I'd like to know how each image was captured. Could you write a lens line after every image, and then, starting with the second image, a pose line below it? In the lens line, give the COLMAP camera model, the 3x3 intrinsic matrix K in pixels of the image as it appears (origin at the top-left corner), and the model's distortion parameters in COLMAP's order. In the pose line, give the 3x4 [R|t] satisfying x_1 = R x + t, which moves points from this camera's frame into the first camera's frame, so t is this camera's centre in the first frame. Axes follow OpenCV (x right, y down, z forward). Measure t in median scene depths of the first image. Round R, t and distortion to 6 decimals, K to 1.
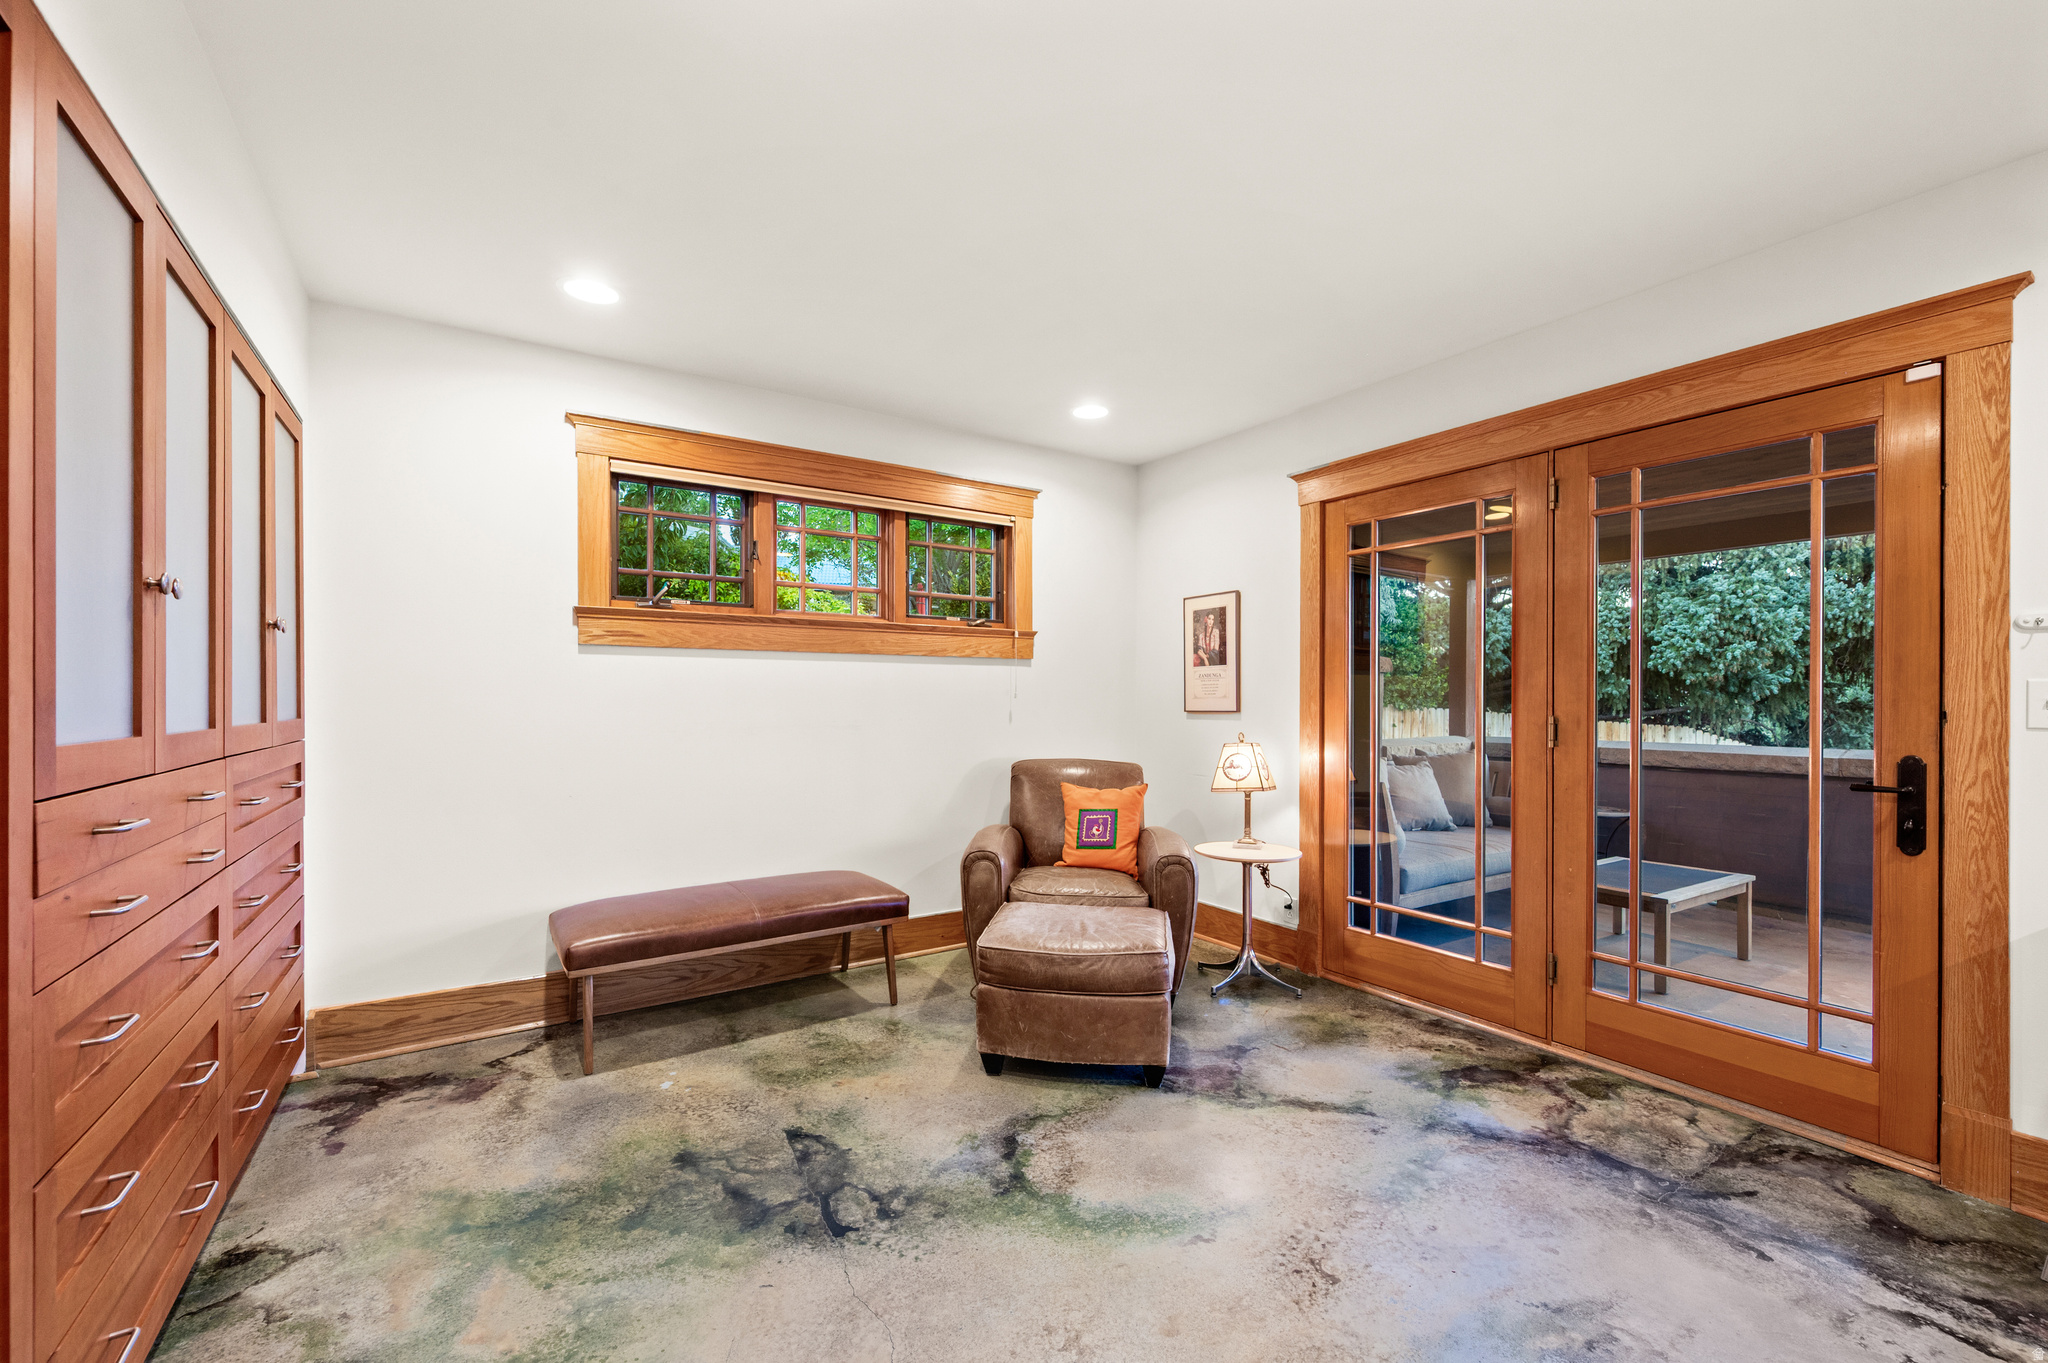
lens RADIAL K [[828.3, 0, 1022.3], [0, 828.3, 694.8], [0, 0, 1]] dist [-0.001828, 0.000060]
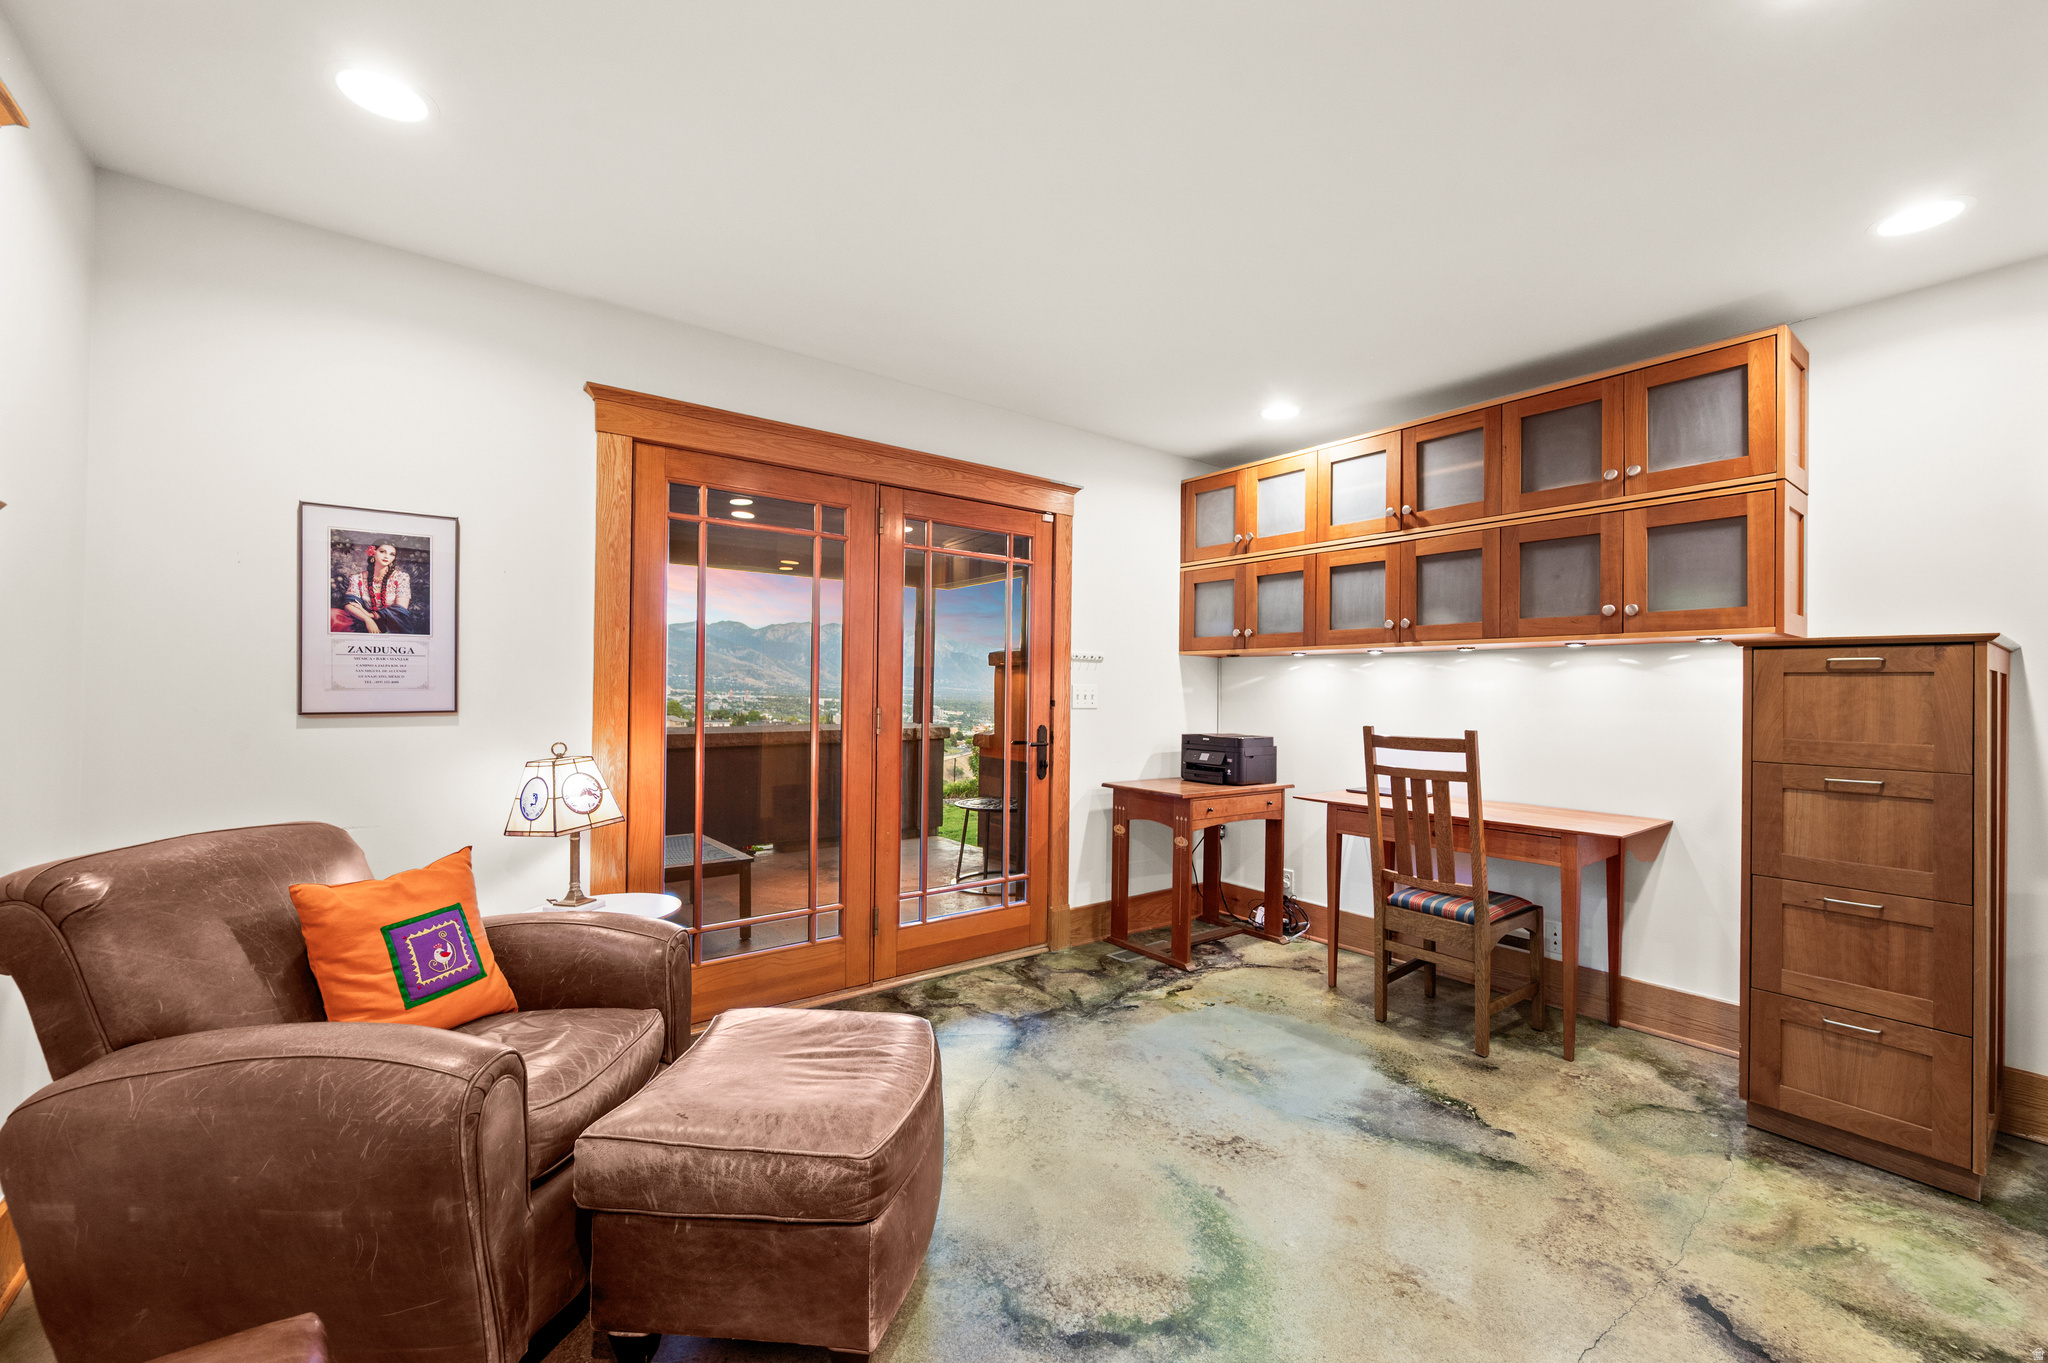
lens RADIAL K [[828.3, 0, 1022.9], [0, 828.3, 684.5], [0, 0, 1]] dist [-0.001828, 0.000060]
pose [[-0.074120, 0.005315, 0.997235, -0.698573], [-0.013362, 0.999891, -0.006322, -0.003182], [-0.997160, -0.013793, -0.074041, 1.100881]]
